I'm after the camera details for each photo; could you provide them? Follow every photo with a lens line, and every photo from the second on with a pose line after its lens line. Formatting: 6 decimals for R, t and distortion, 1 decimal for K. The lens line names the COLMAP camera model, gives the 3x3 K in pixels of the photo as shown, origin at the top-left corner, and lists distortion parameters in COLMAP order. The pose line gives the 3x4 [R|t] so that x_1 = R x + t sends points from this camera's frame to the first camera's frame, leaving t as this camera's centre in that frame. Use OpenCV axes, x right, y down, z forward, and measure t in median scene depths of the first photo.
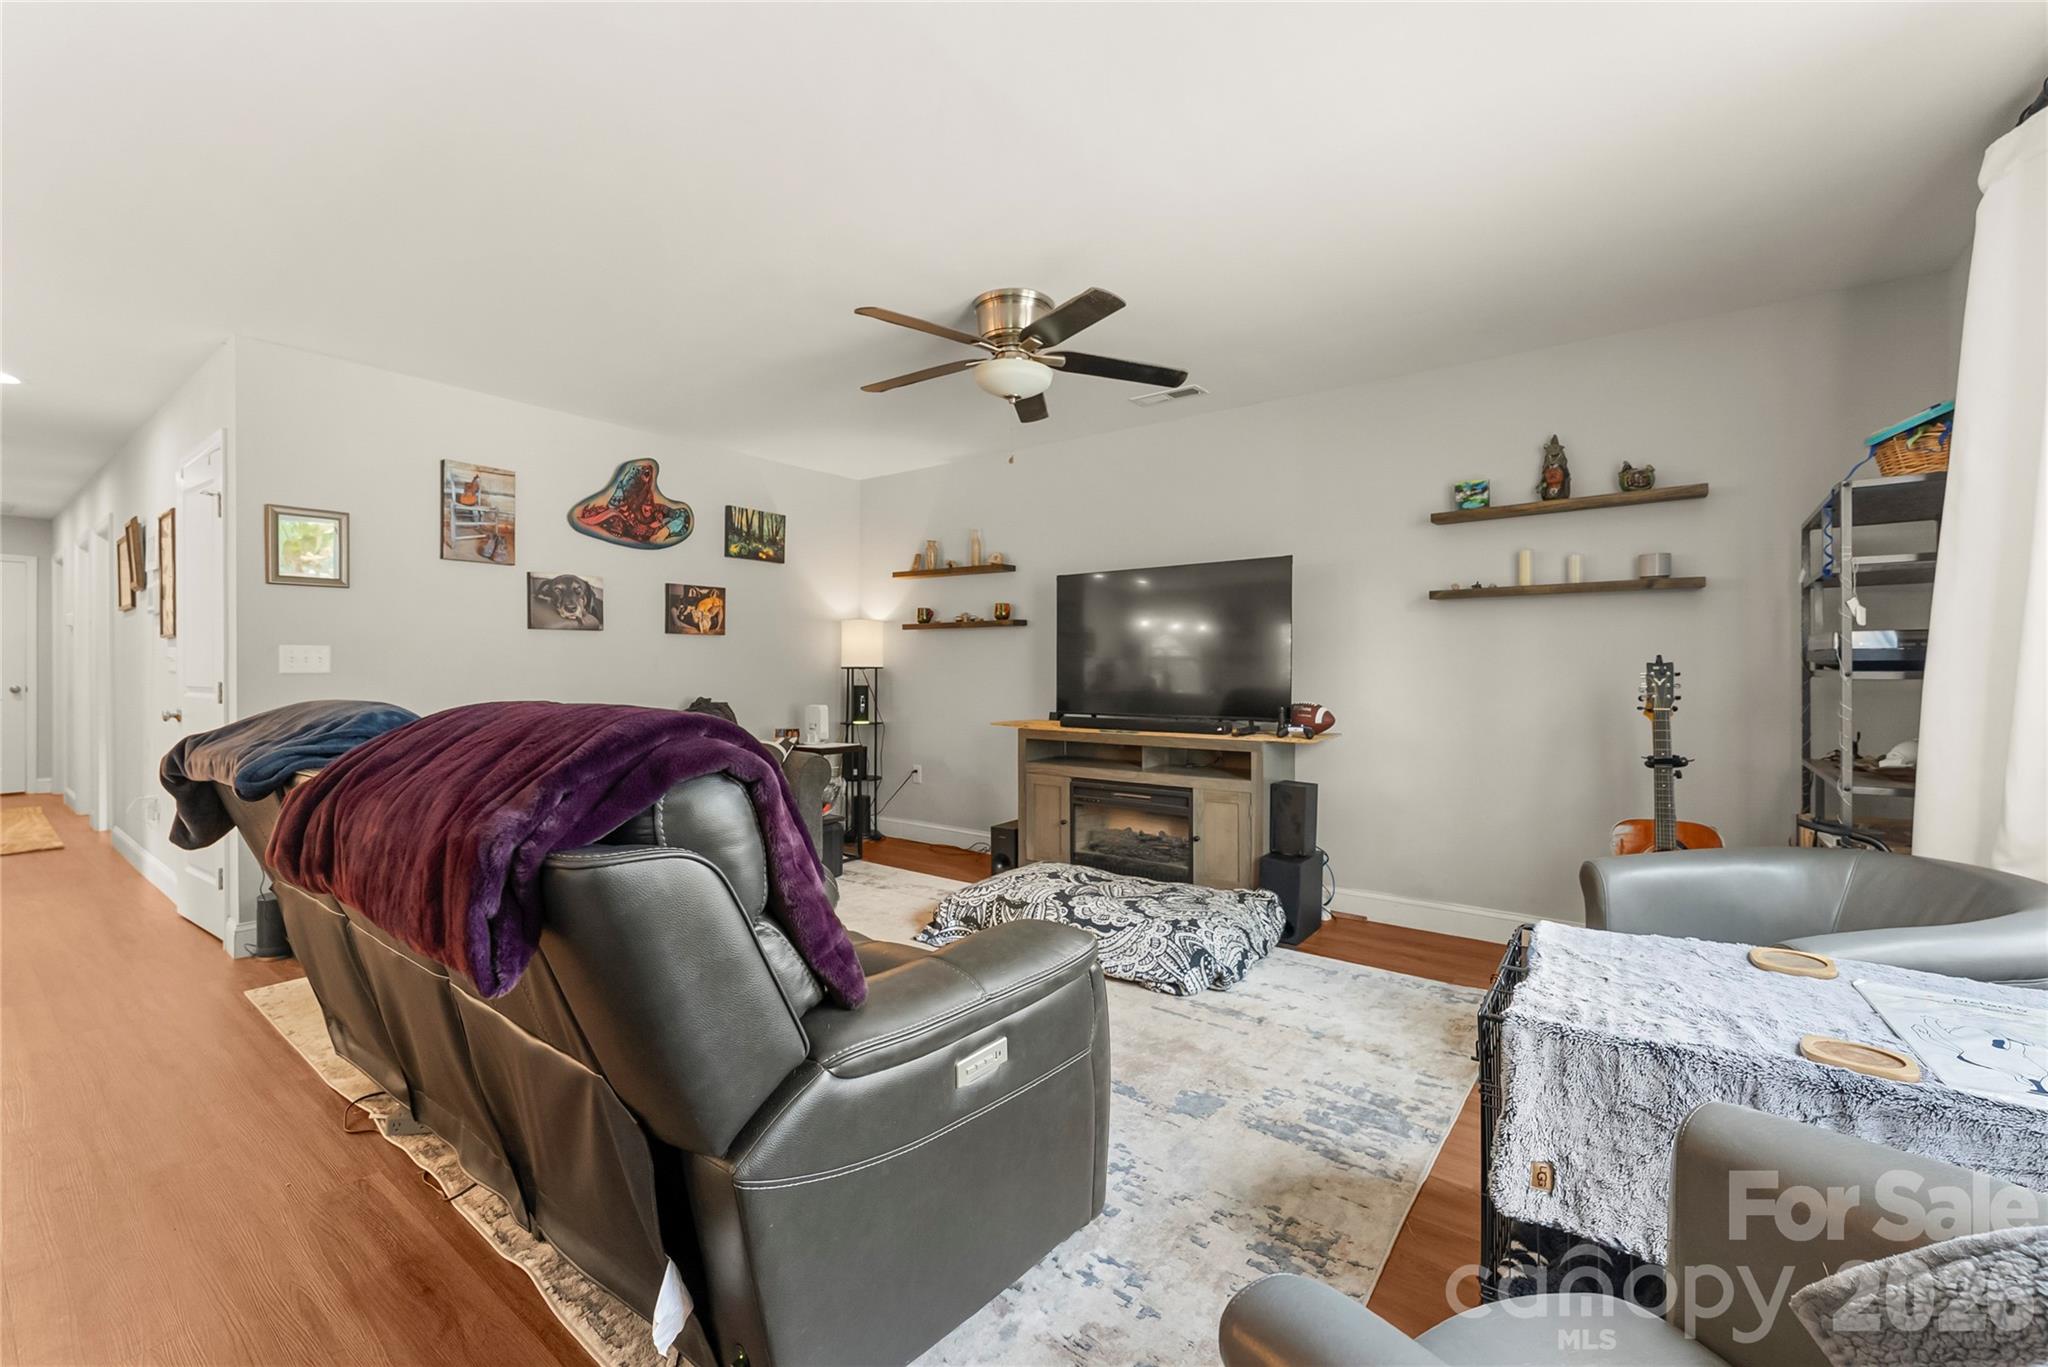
lens RADIAL K [[841.8, 0, 1023.9], [0, 841.8, 667.0], [0, 0, 1]] dist [-0.003054, -0.000528]
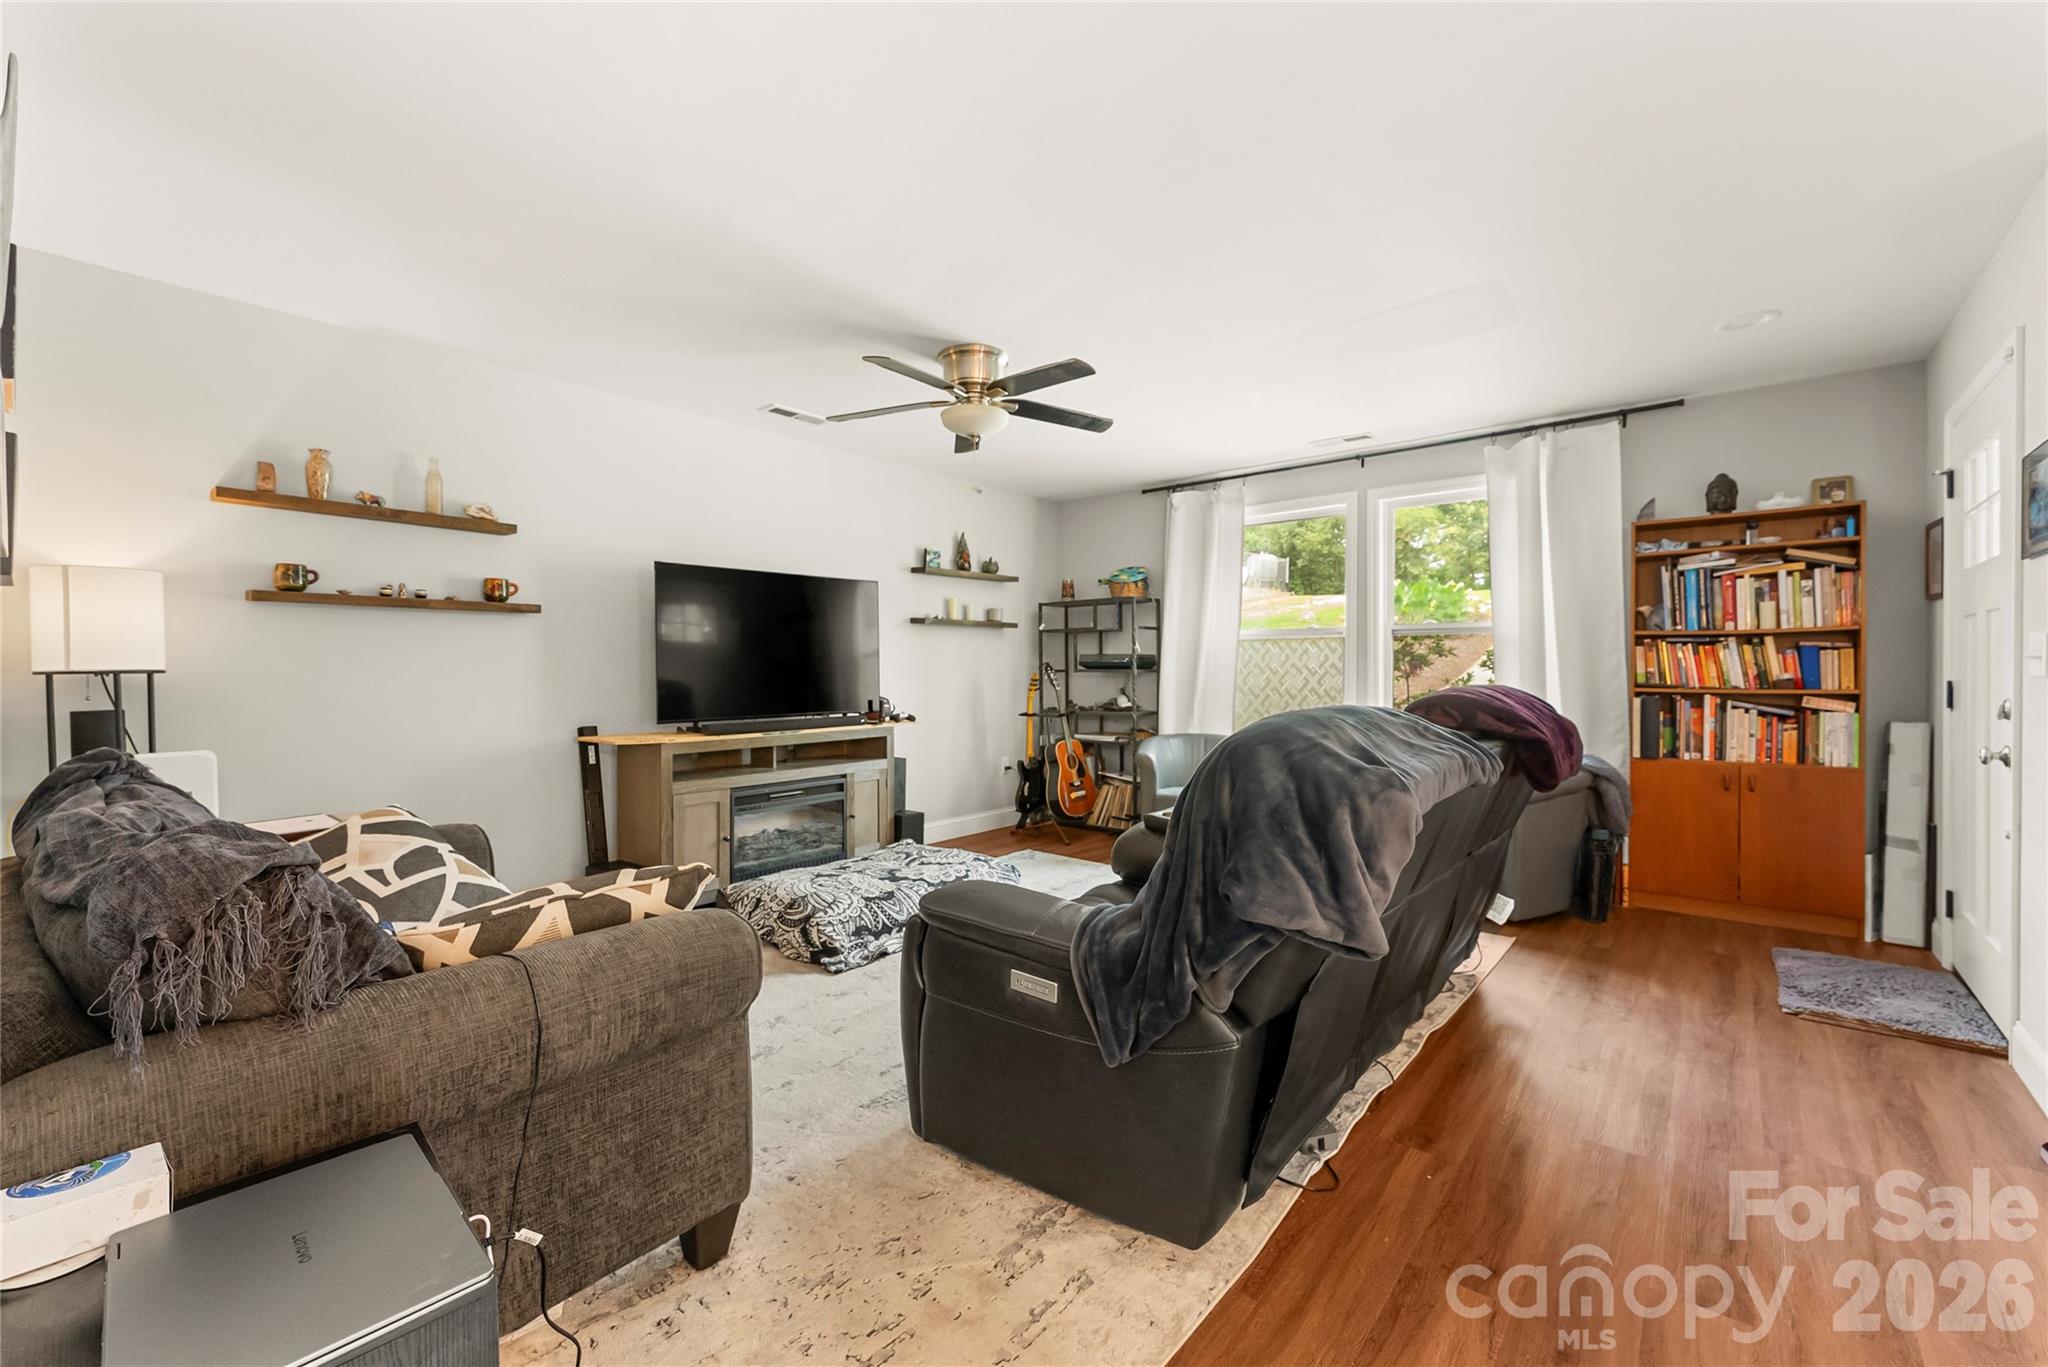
lens RADIAL K [[832.4, 0, 1023.8], [0, 832.4, 676.6], [0, 0, 1]] dist [-0.000277, -0.000047]
pose [[0.054826, -0.007845, 0.998465, -0.861019], [0.004265, 0.999962, 0.007622, 0.002842], [-0.998487, 0.003841, 0.054858, 0.650376]]
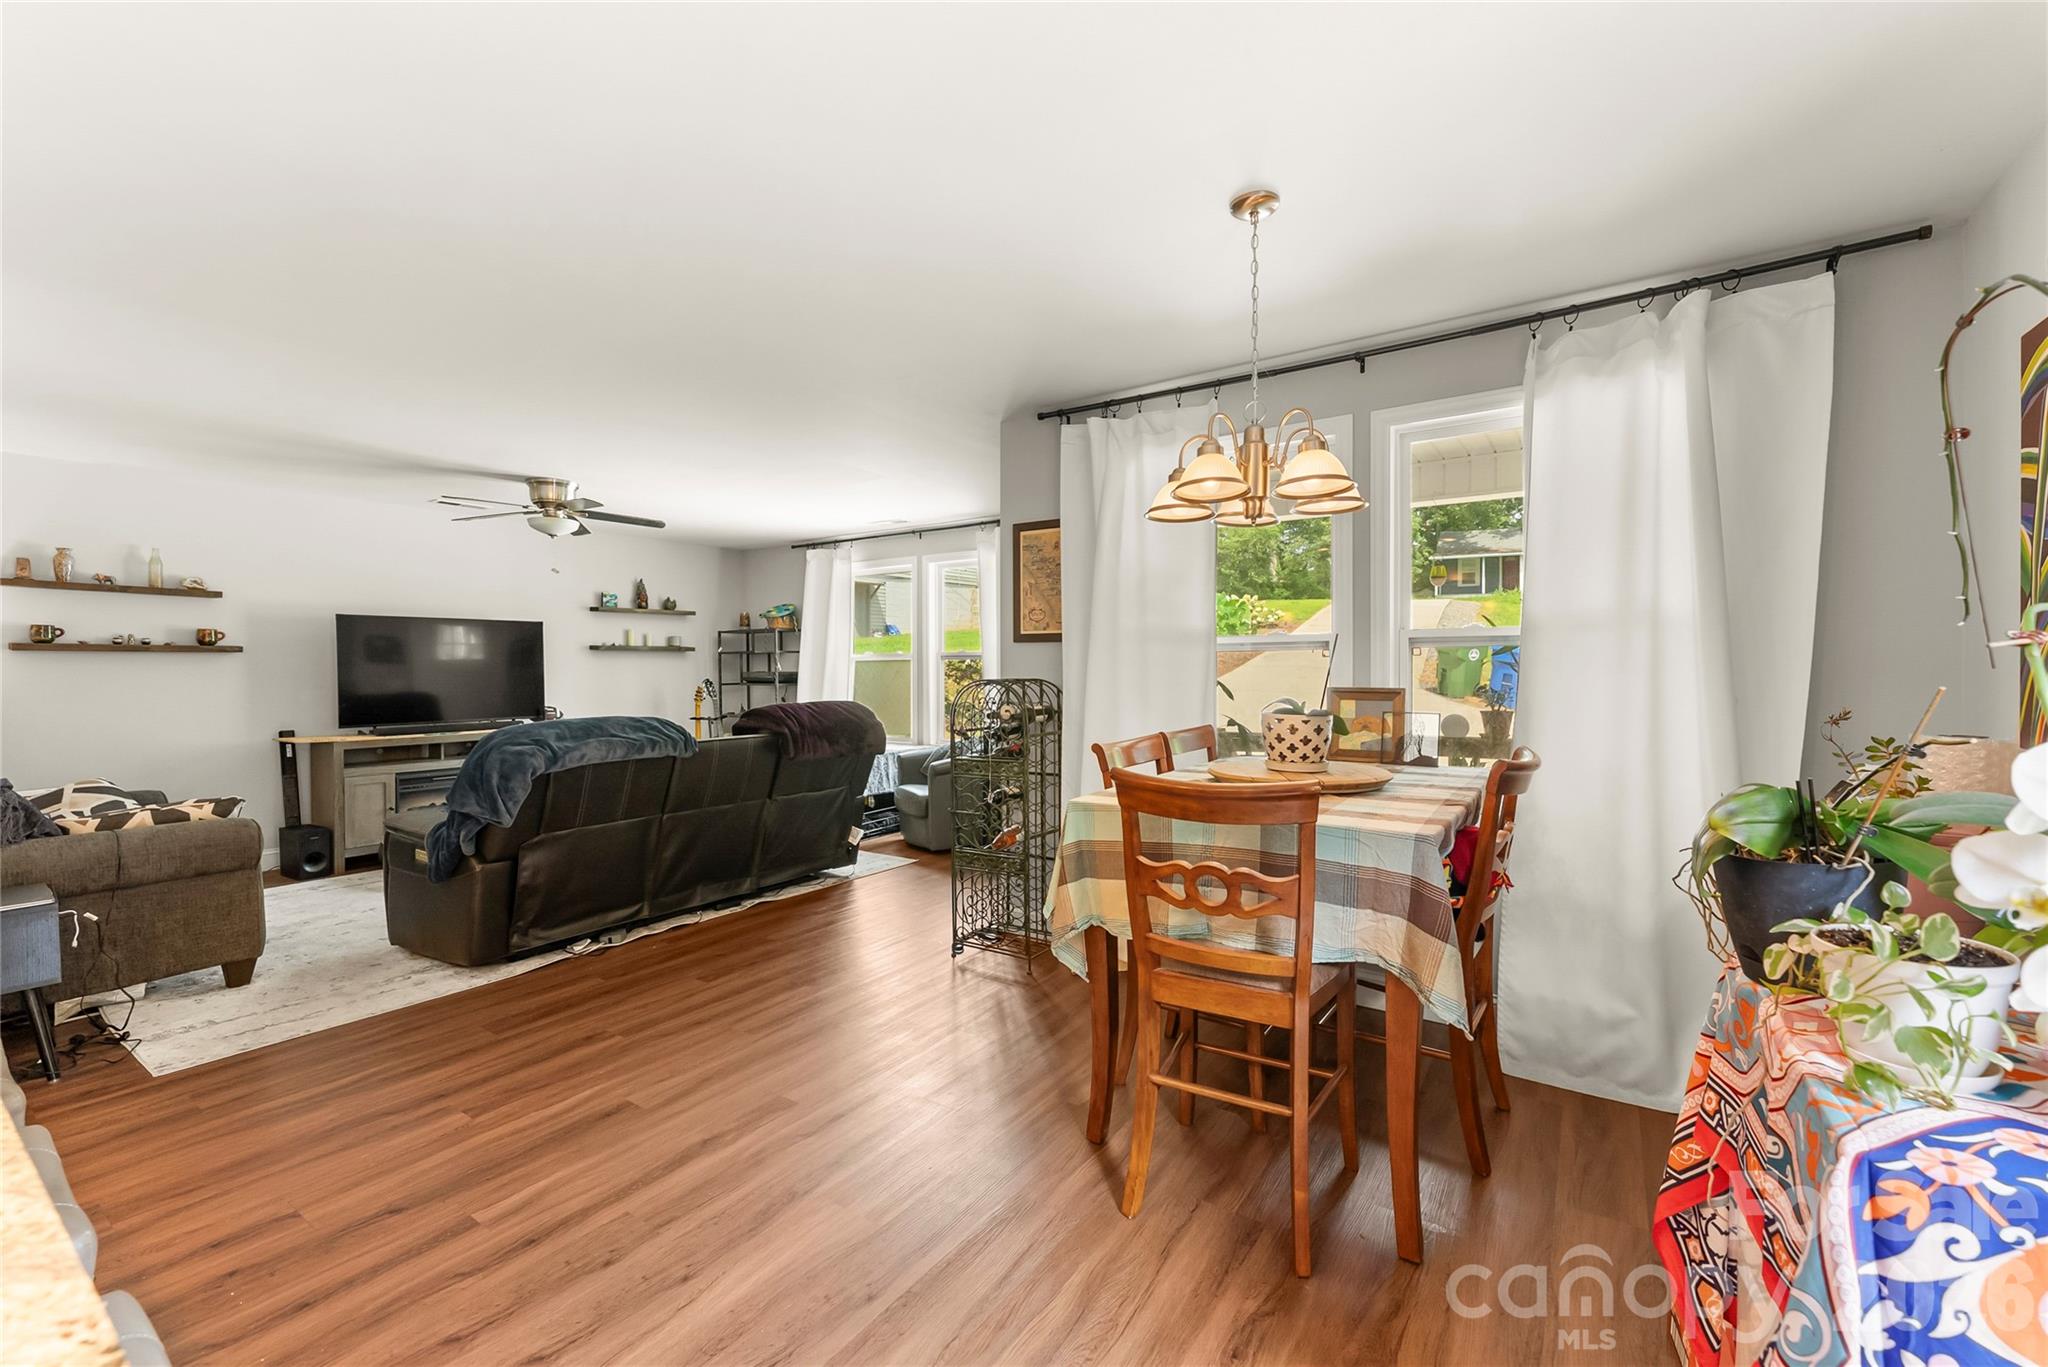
lens RADIAL K [[840.3, 0, 1021.2], [0, 840.3, 679.4], [0, 0, 1]] dist [0.001226, -0.000112]
pose [[-0.043534, -0.012401, 0.998975, -1.339986], [0.005560, 0.999904, 0.012655, -0.028022], [-0.999036, 0.006105, -0.043461, 0.082241]]
